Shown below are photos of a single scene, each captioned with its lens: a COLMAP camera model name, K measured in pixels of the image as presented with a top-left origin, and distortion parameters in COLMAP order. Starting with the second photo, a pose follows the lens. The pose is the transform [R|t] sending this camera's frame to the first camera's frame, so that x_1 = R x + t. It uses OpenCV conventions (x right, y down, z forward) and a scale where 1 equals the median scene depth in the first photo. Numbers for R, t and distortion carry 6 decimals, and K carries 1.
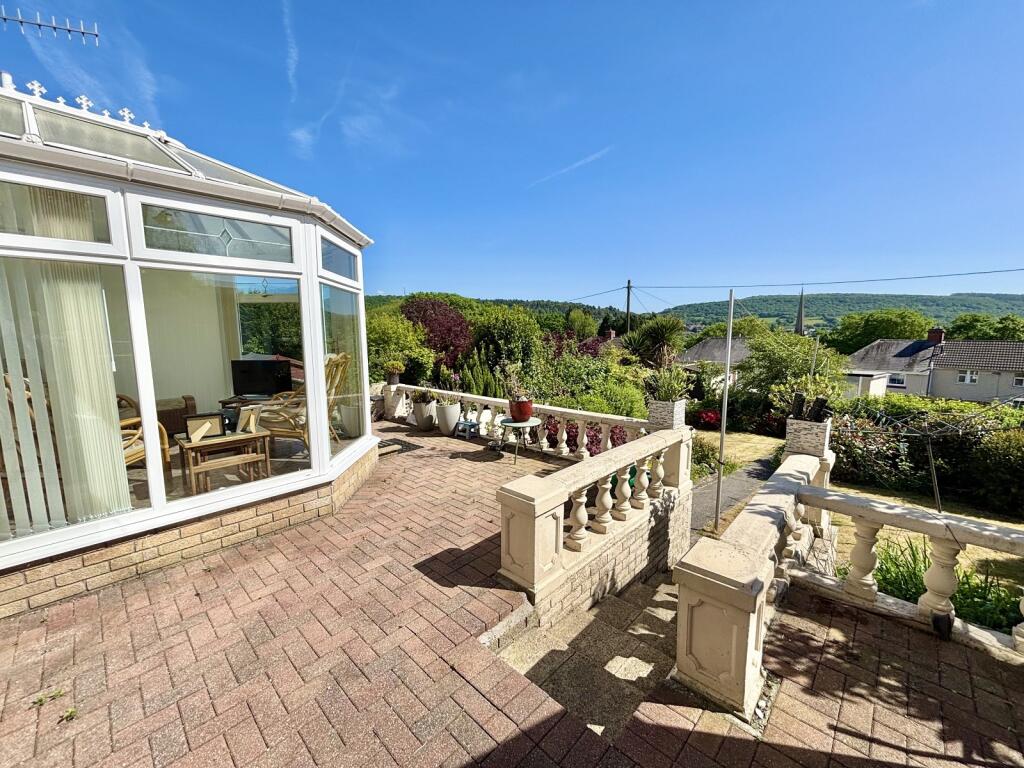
lens RADIAL K [[414.7, 0, 512.3], [0, 414.7, 382.3], [0, 0, 1]] dist [0.000416, -0.000010]
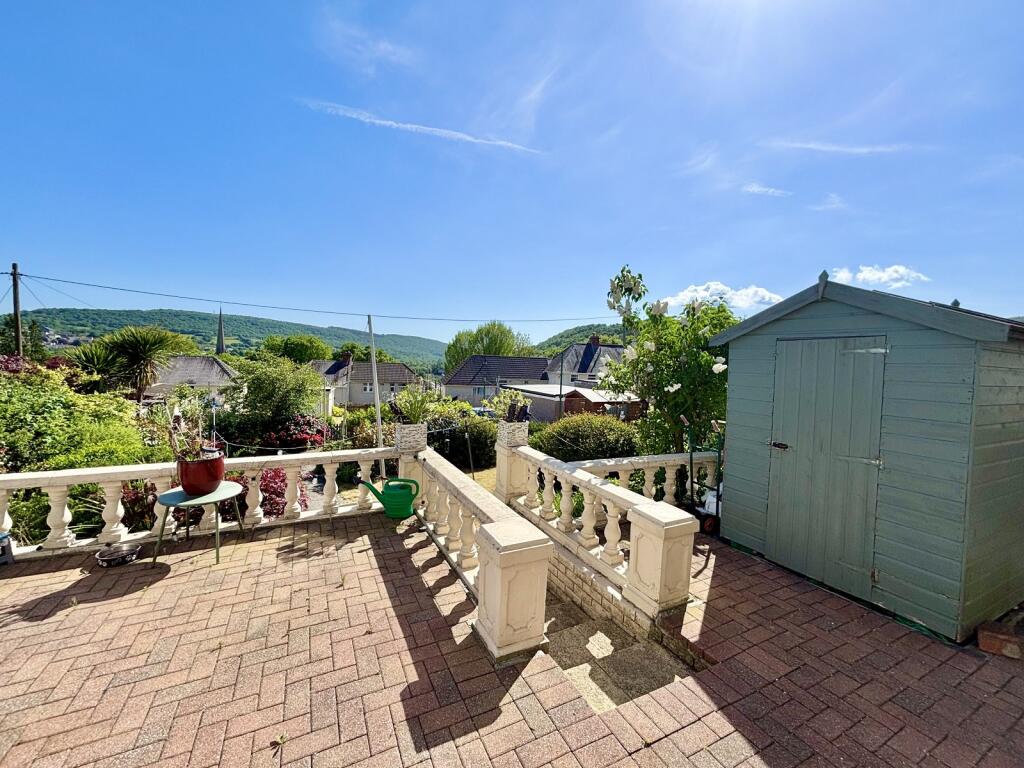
lens RADIAL K [[411.9, 0, 512.0], [0, 411.9, 384.0], [0, 0, 1]] dist [0.002585, 0.000555]
pose [[0.340018, -0.040707, 0.939537, -0.349292], [0.078828, 0.996780, 0.014659, -0.035569], [-0.937109, 0.069078, 0.342132, 0.310486]]
